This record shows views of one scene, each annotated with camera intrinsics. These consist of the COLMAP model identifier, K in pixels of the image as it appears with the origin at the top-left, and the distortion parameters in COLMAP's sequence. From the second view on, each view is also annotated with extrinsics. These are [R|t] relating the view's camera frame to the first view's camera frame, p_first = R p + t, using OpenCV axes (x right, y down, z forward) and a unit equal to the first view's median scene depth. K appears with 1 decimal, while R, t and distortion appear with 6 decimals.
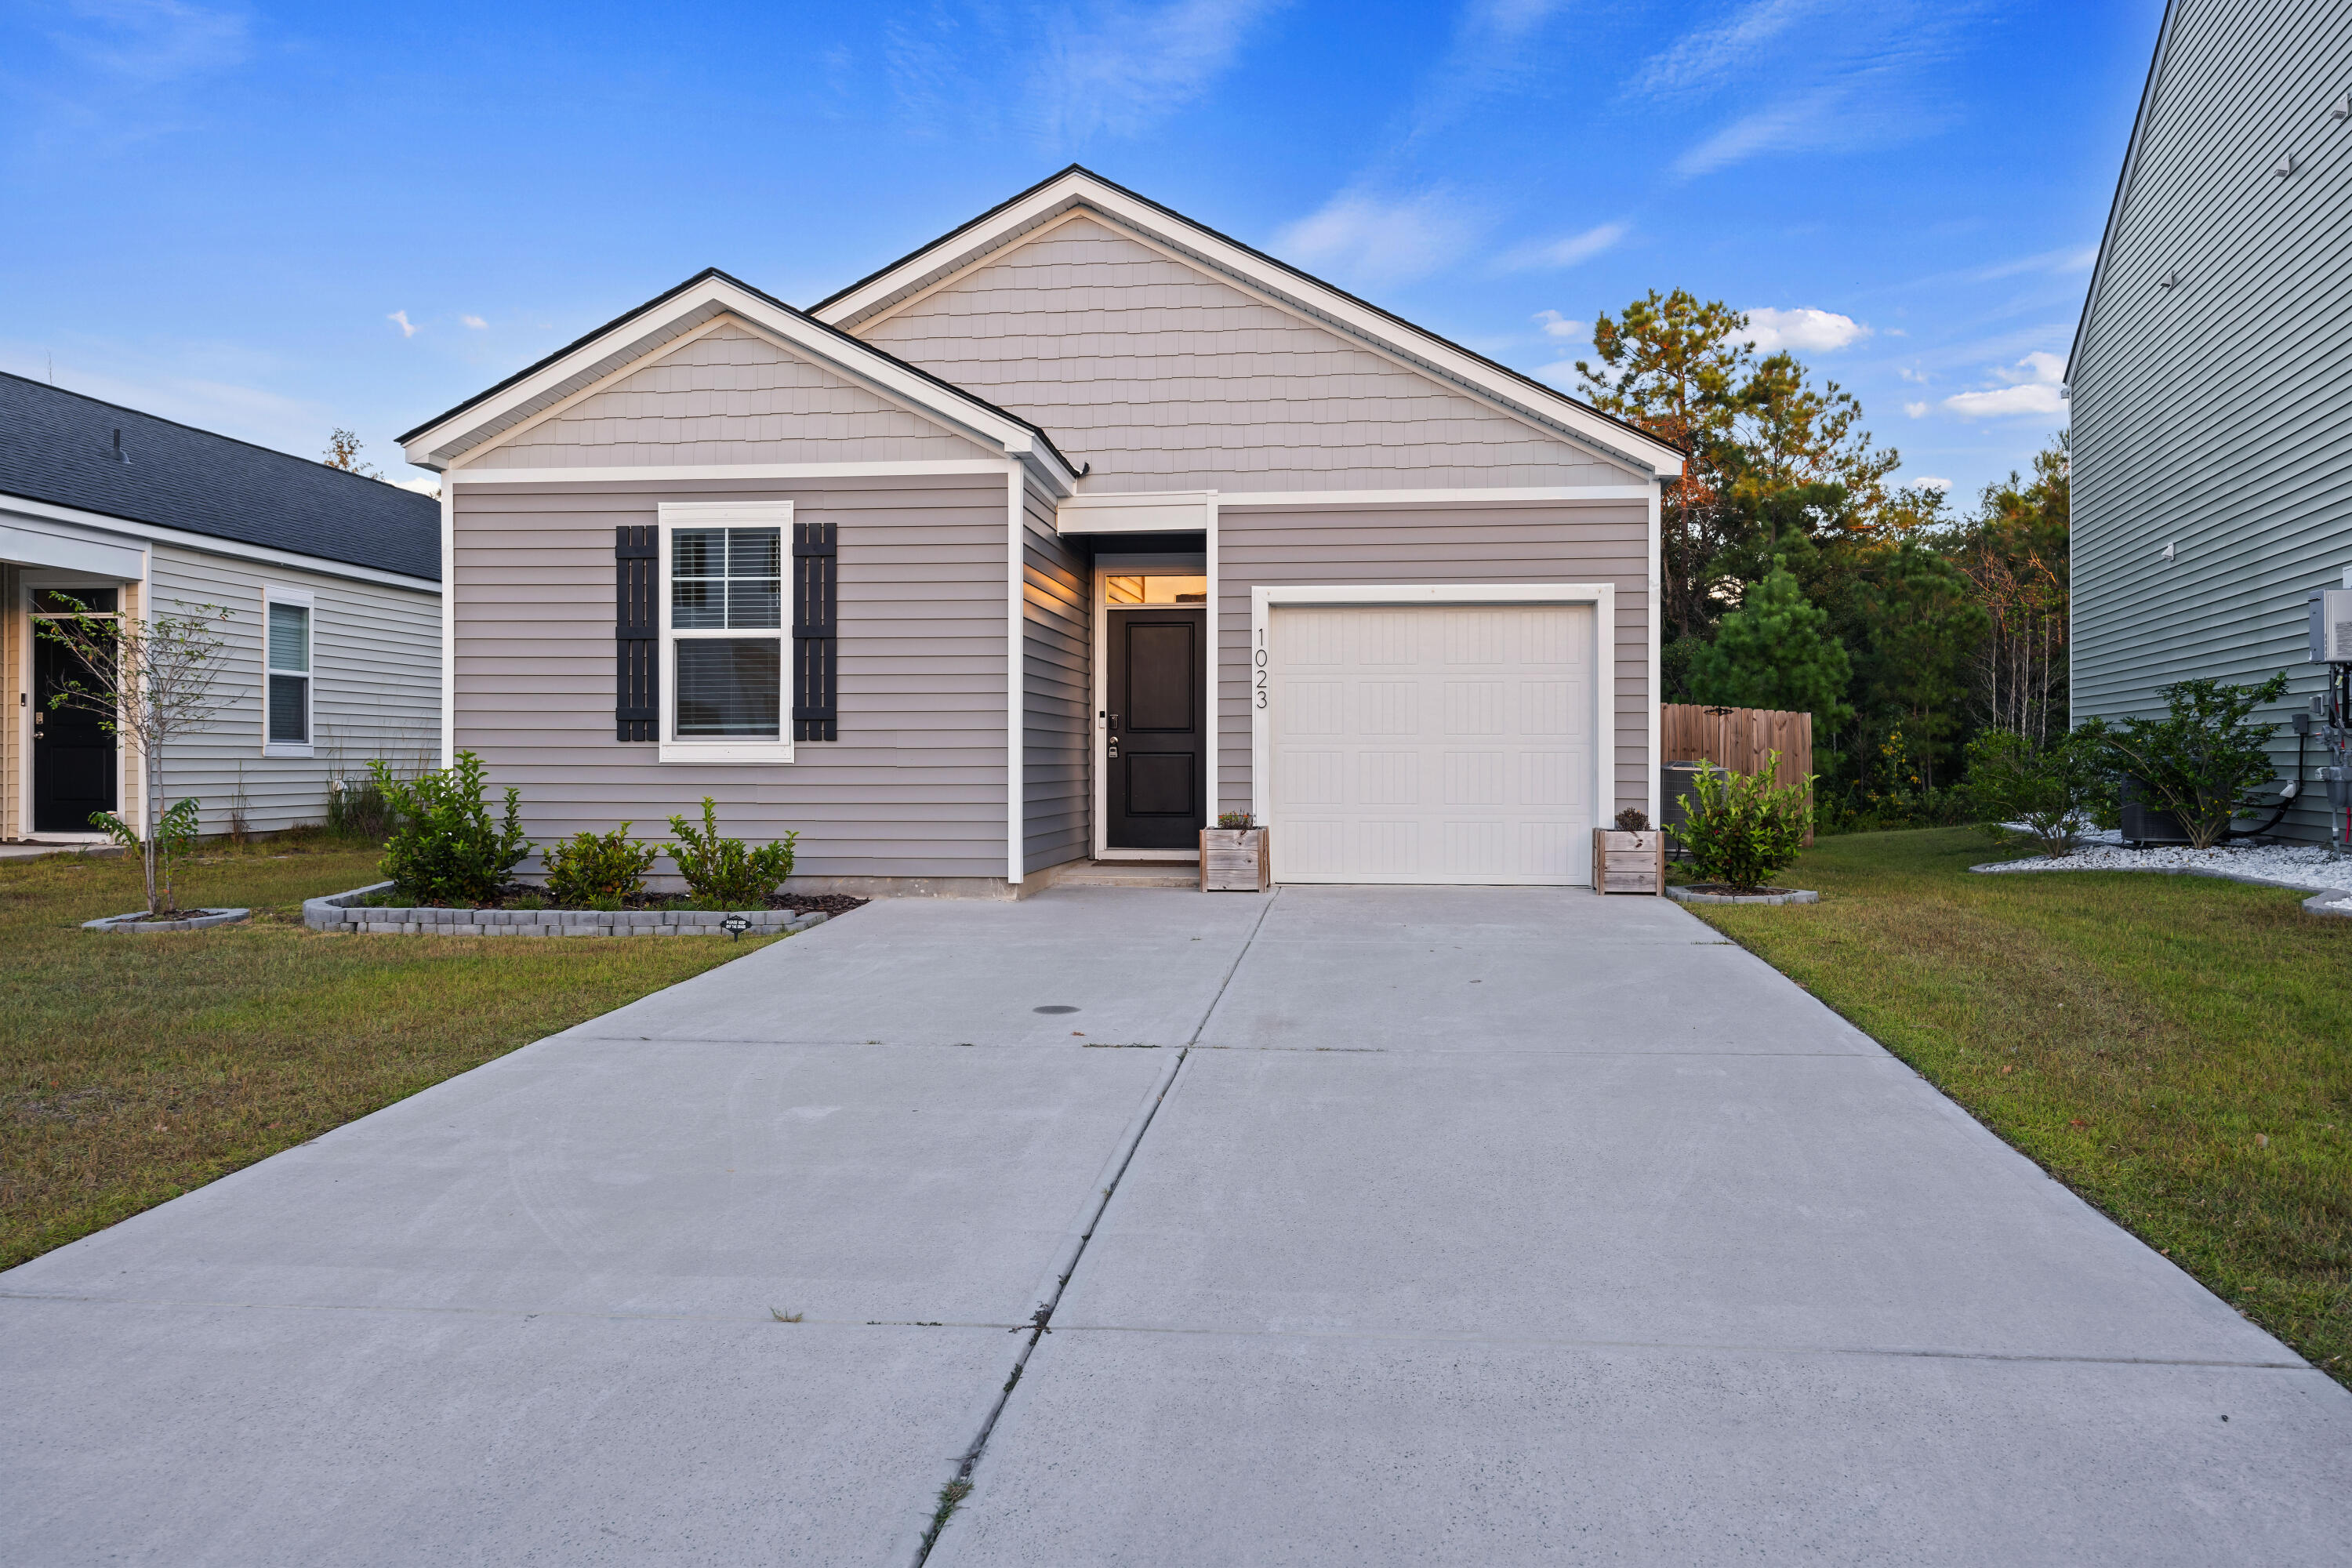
lens RADIAL K [[1964.8, 0, 1176.0], [0, 1964.8, 784.0], [0, 0, 1]] dist [0.000255, -0.012057]
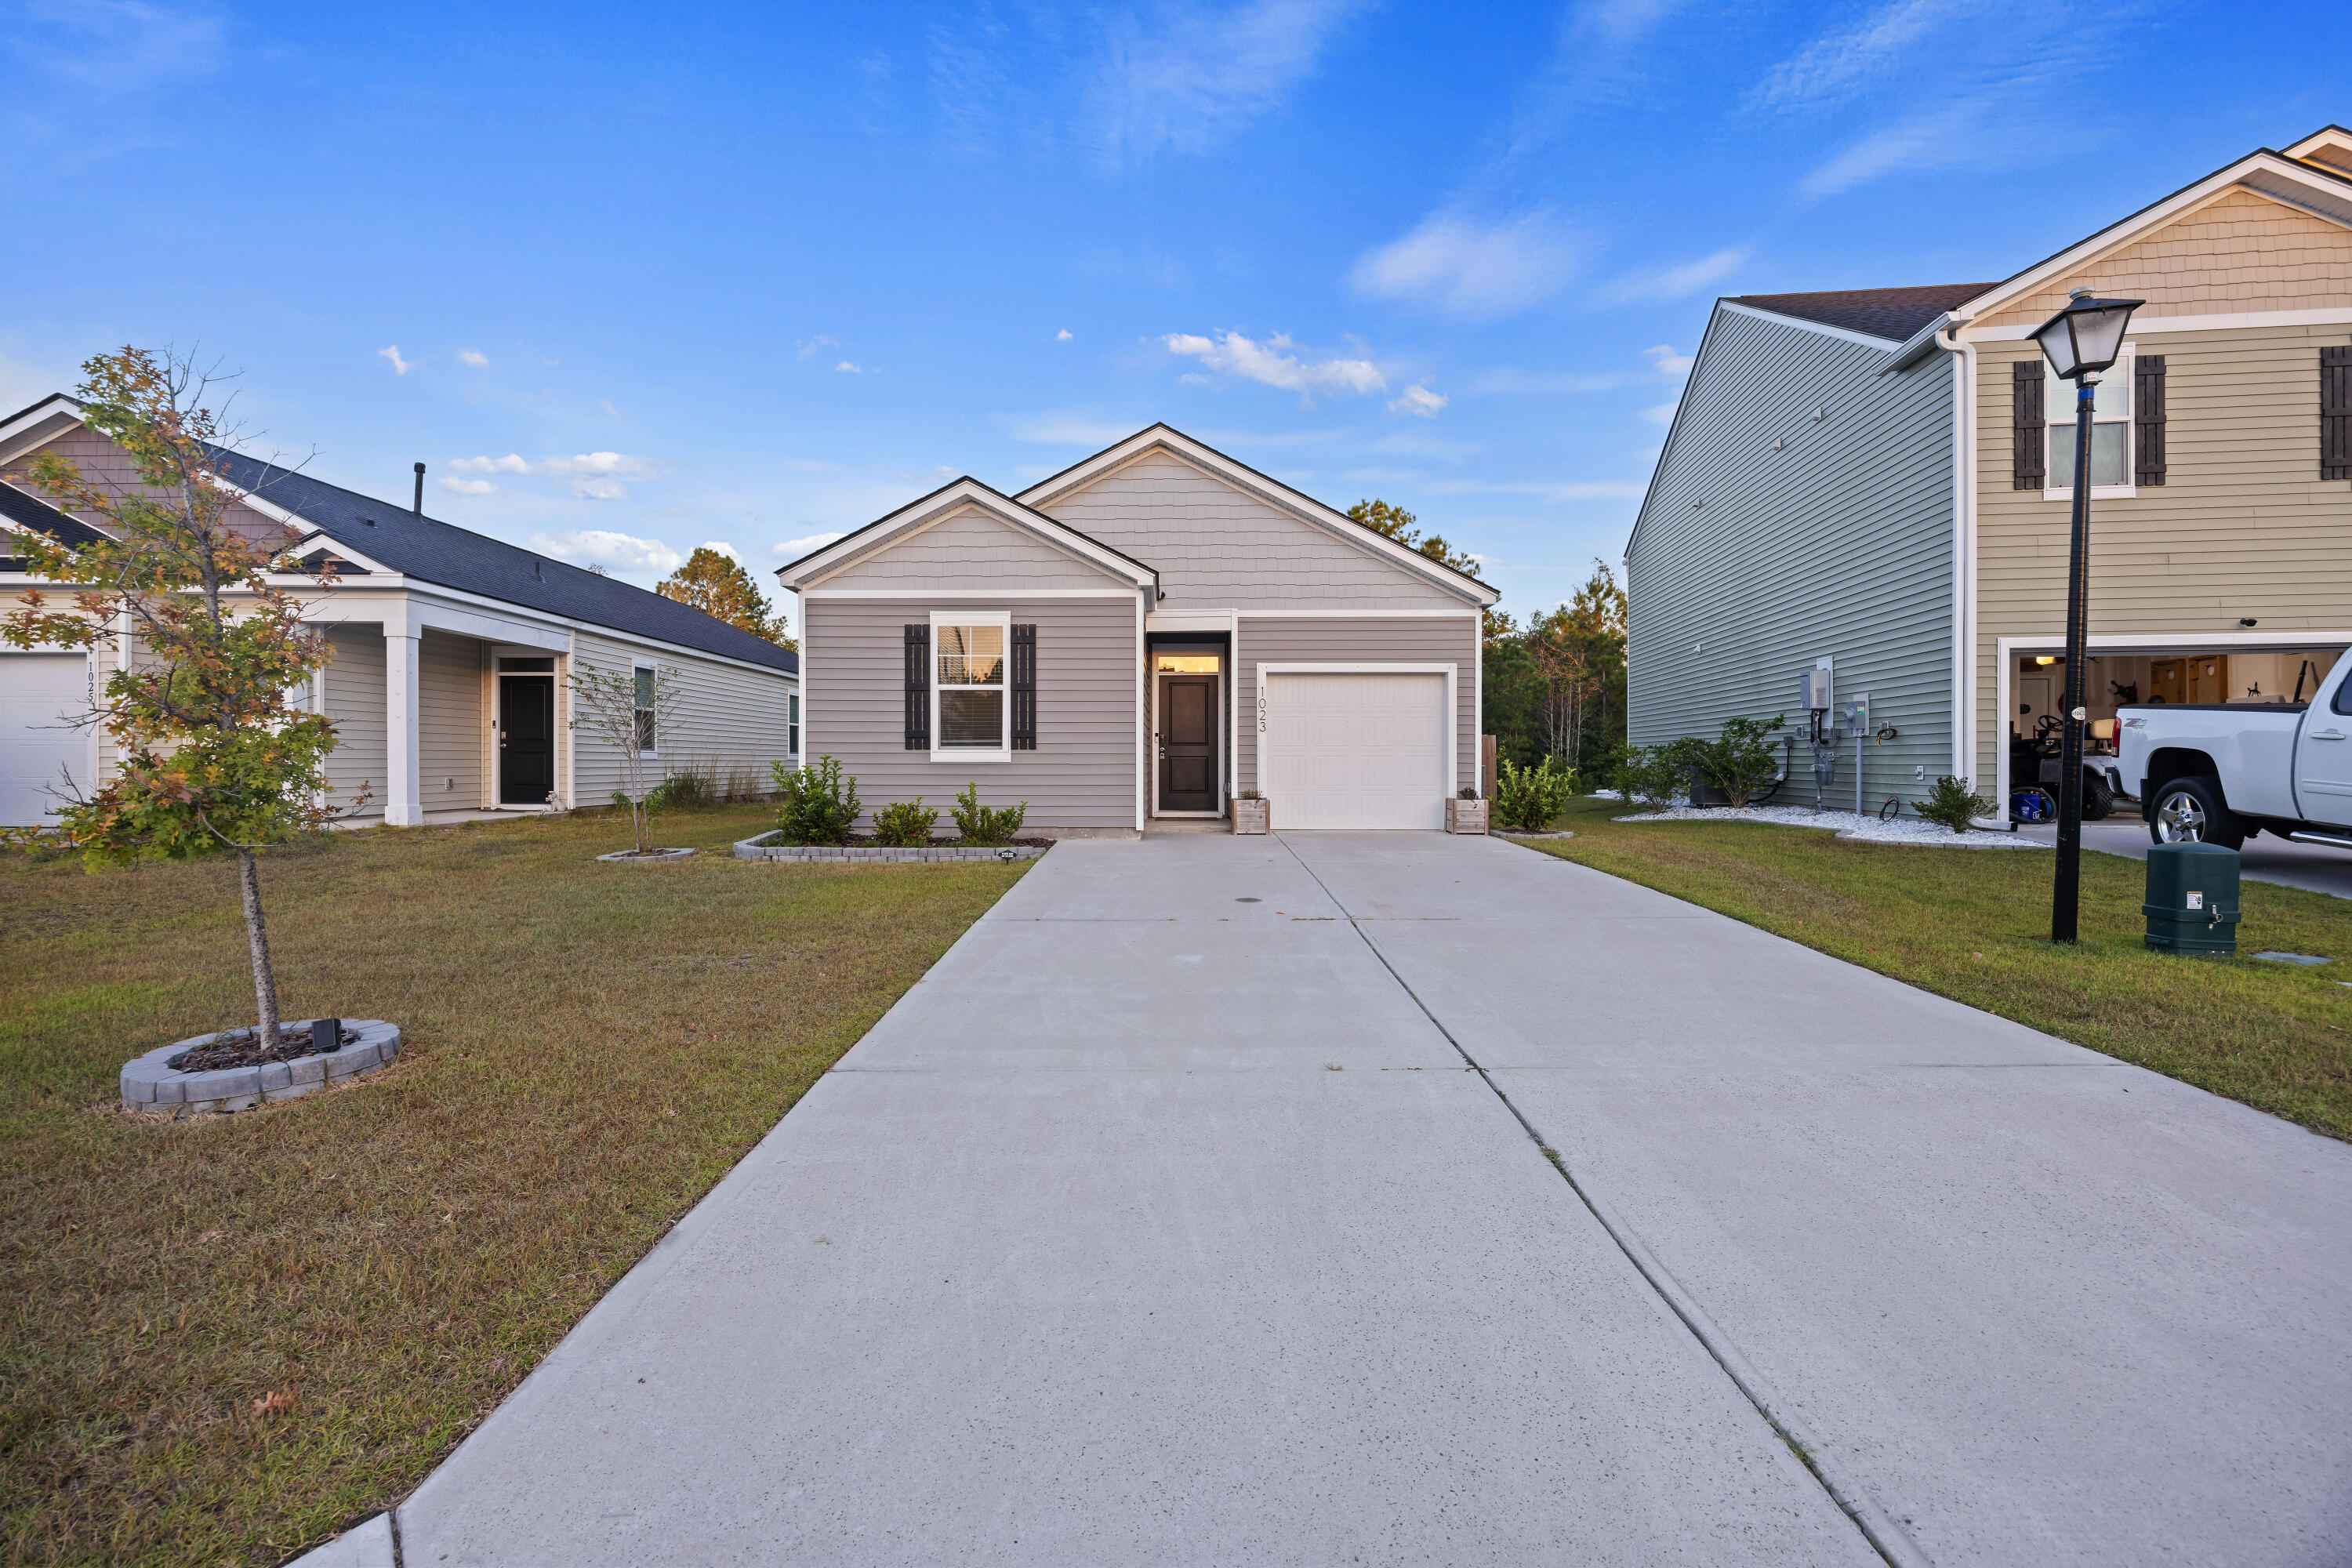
lens RADIAL K [[1119.9, 0, 1176.0], [0, 1119.9, 784.0], [0, 0, 1]] dist [-0.015878, 0.000115]
pose [[0.993665, -0.002120, 0.112366, -0.158756], [0.001218, 0.999967, 0.008089, 0.000798], [-0.112379, -0.007901, 0.993634, -0.000609]]
